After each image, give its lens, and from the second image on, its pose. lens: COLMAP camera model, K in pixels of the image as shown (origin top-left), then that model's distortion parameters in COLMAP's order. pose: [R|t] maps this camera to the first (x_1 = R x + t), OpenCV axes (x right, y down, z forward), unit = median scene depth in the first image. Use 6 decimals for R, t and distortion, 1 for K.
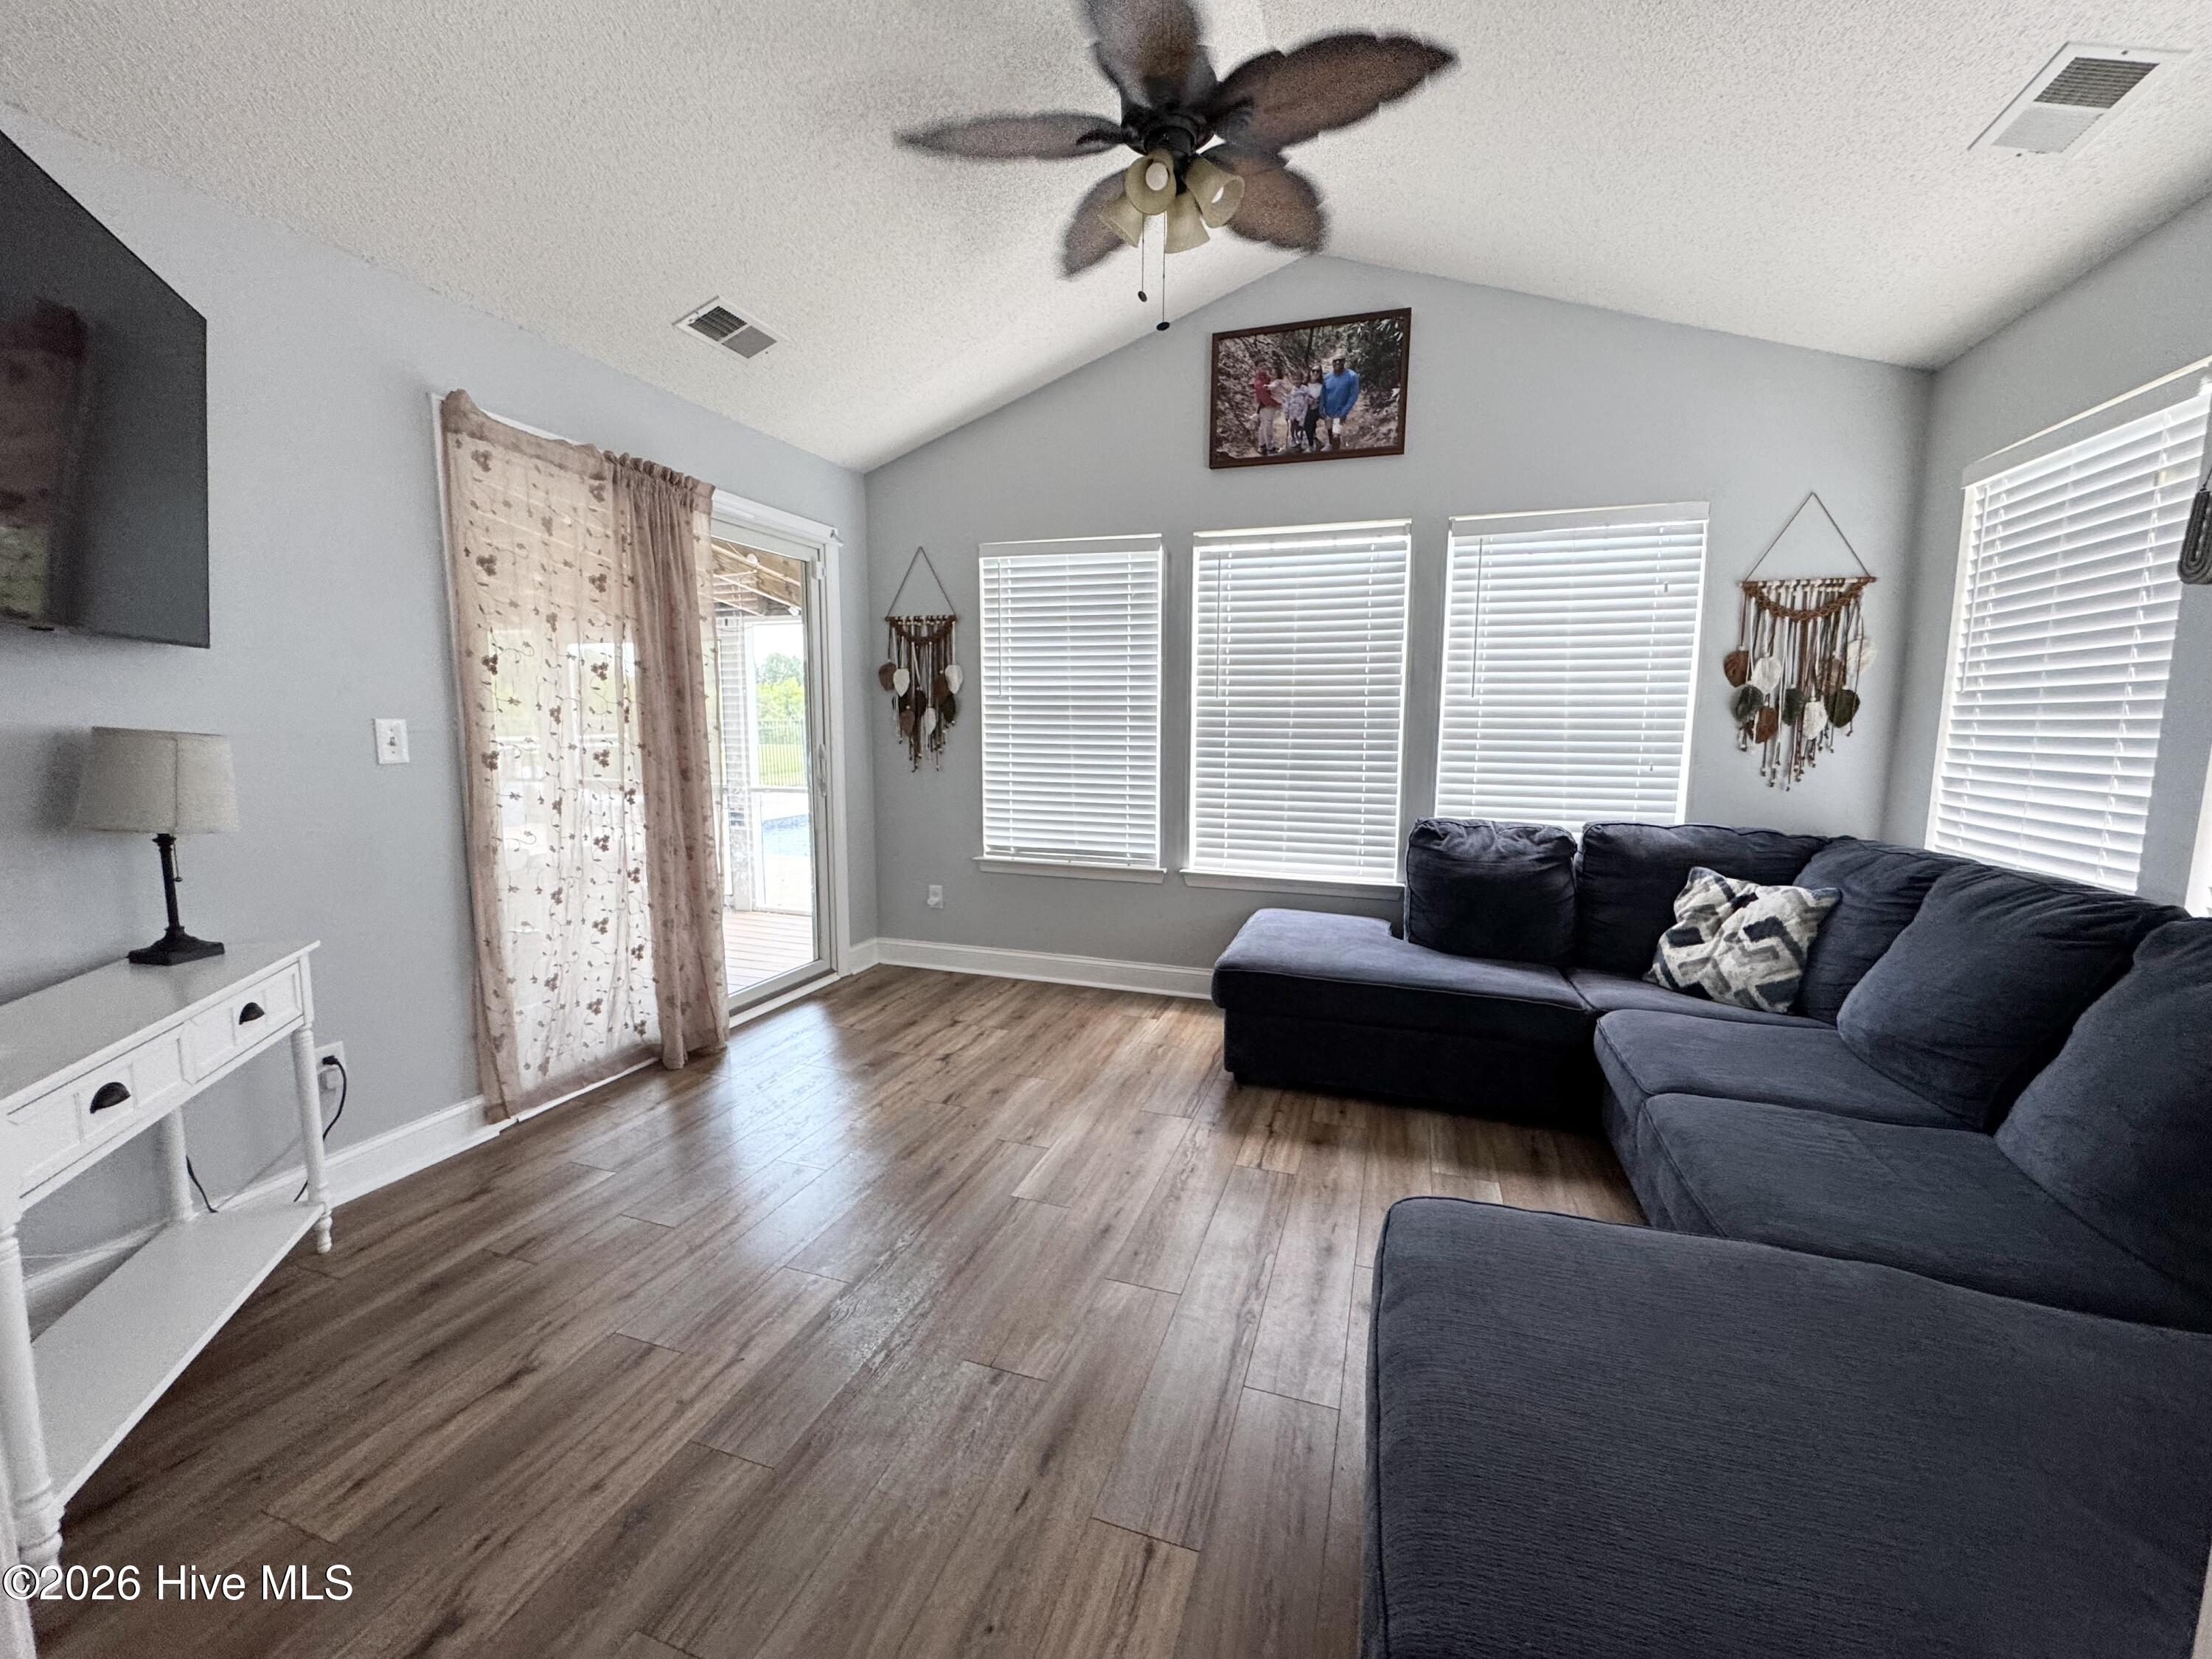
lens RADIAL K [[889.4, 0, 1103.8], [0, 889.4, 827.6], [0, 0, 1]] dist [-0.002369, -0.000091]
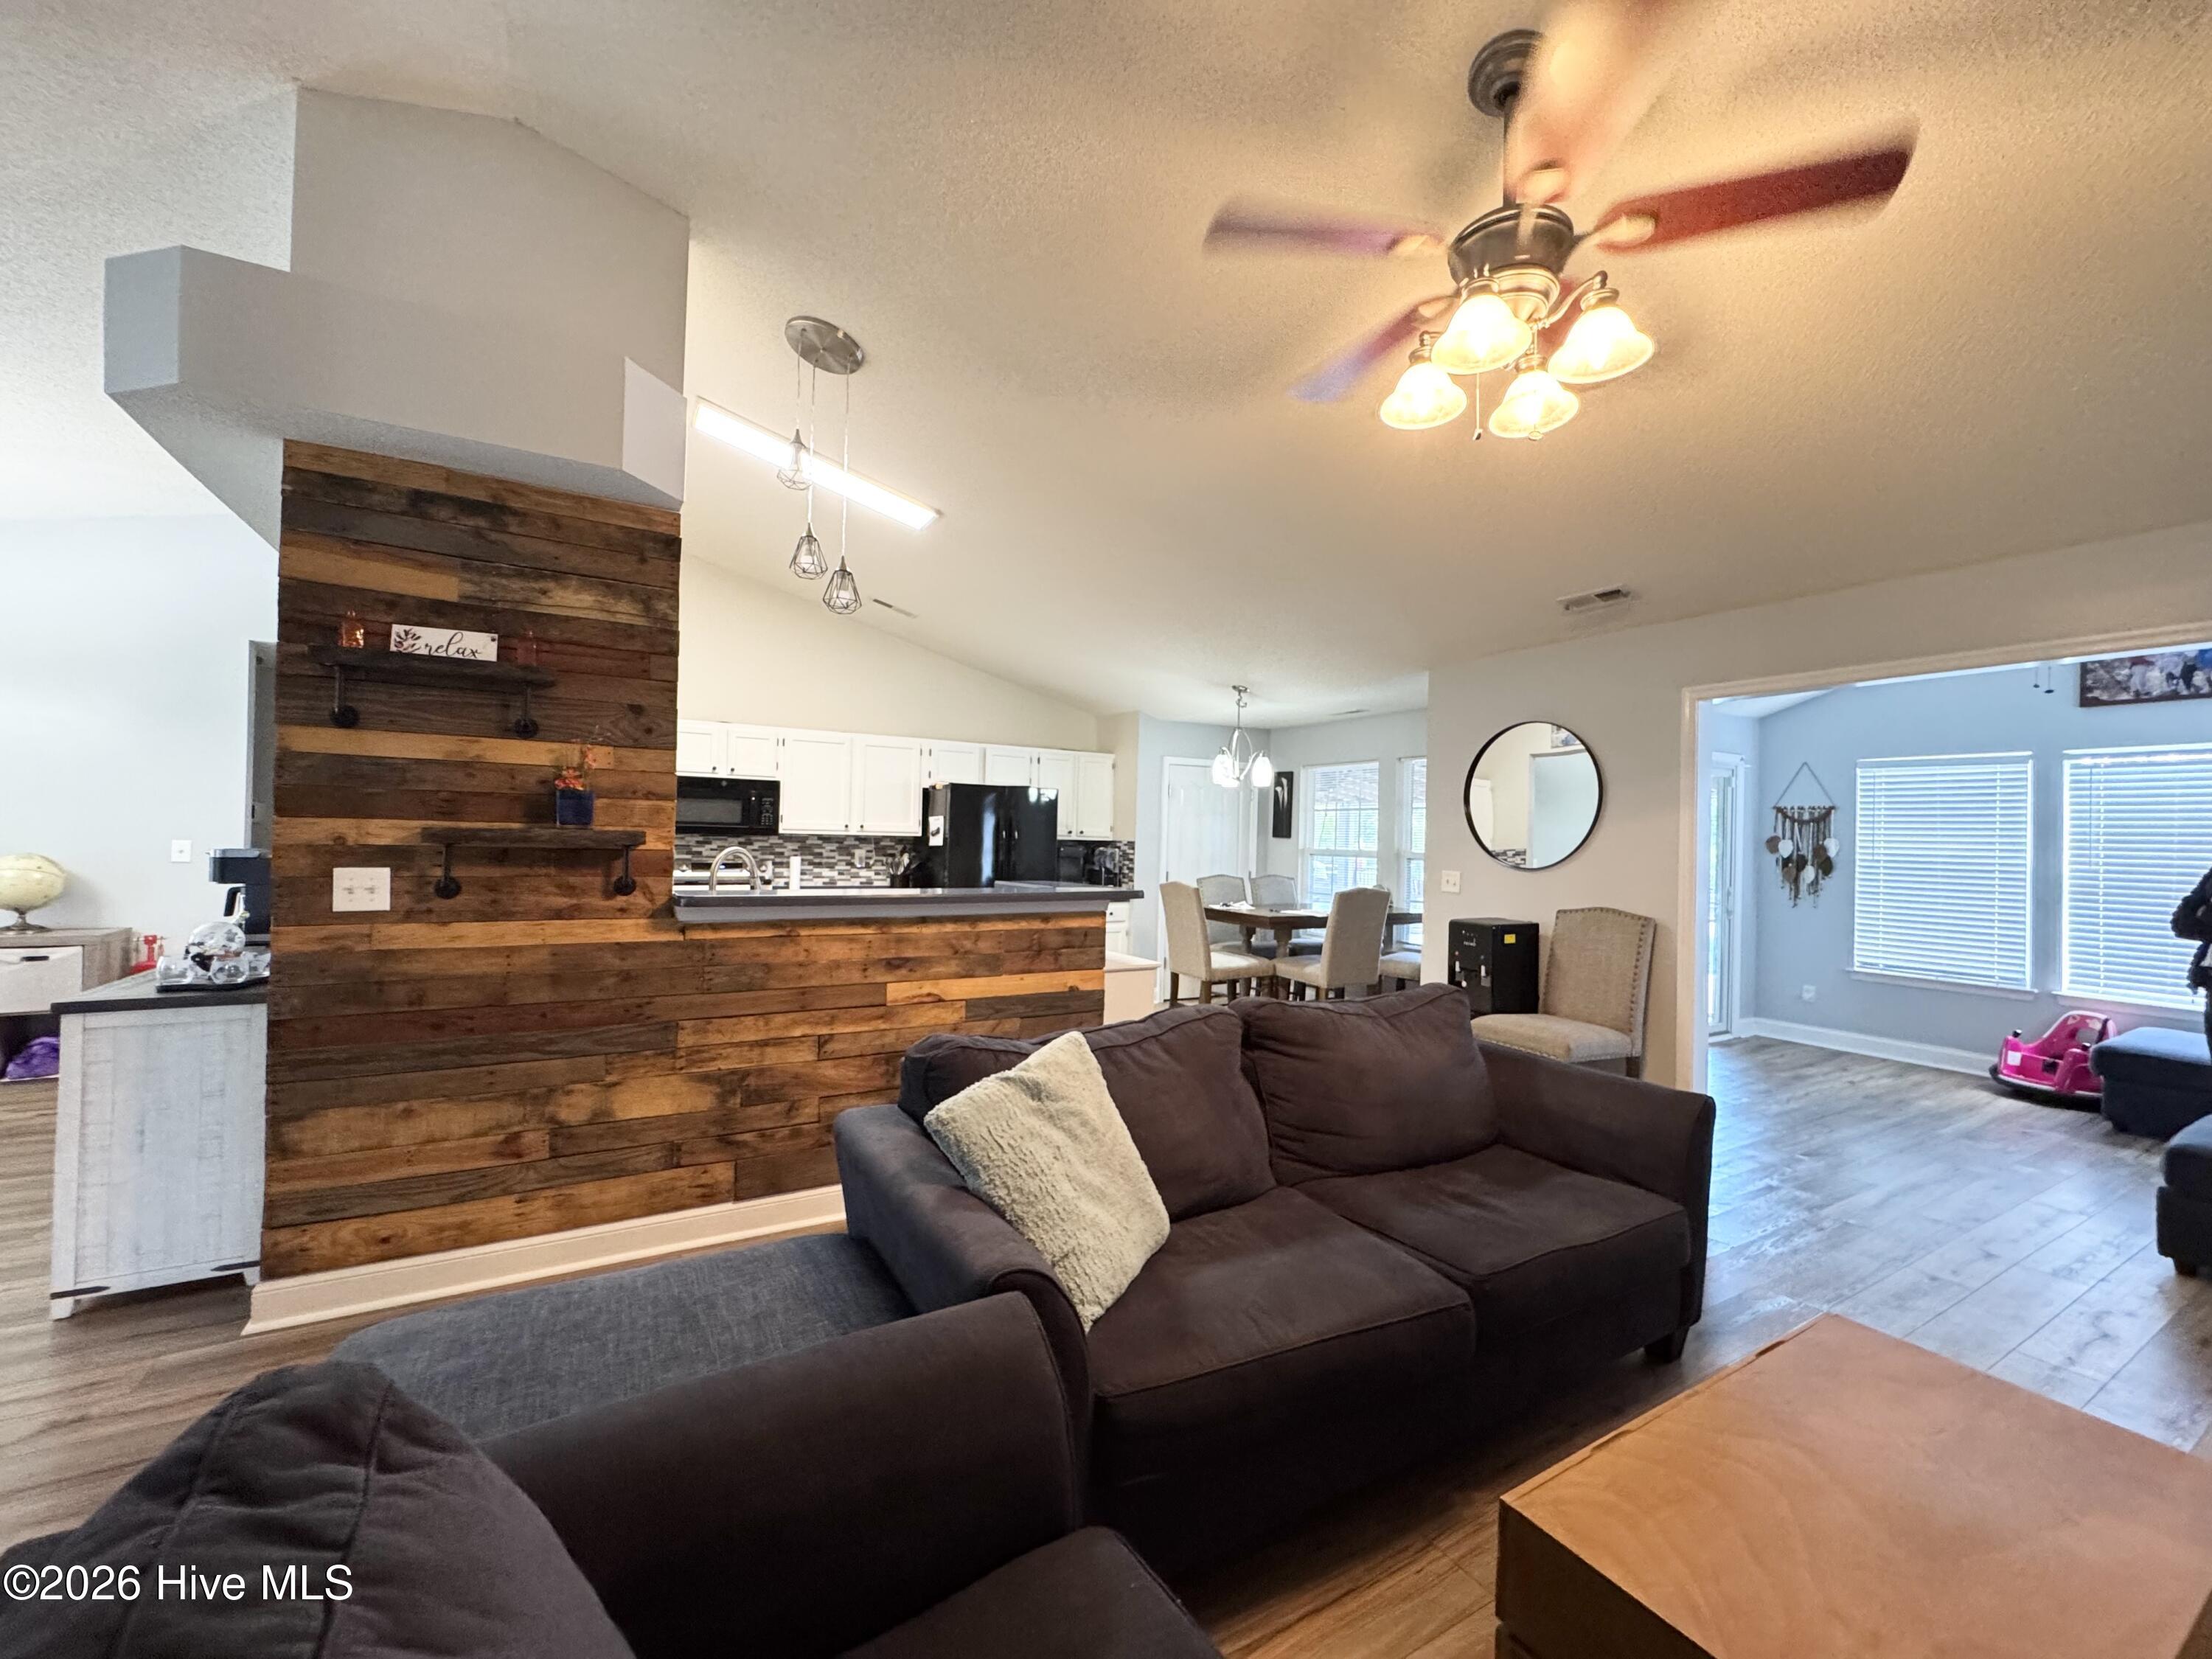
lens RADIAL K [[889.4, 0, 1111.8], [0, 889.4, 829.8], [0, 0, 1]] dist [-0.002369, -0.000091]
pose [[0.759122, 0.008289, -0.650896, -0.115754], [-0.090642, 0.991524, -0.093086, 0.052444], [0.644607, 0.129662, 0.753438, -0.914877]]
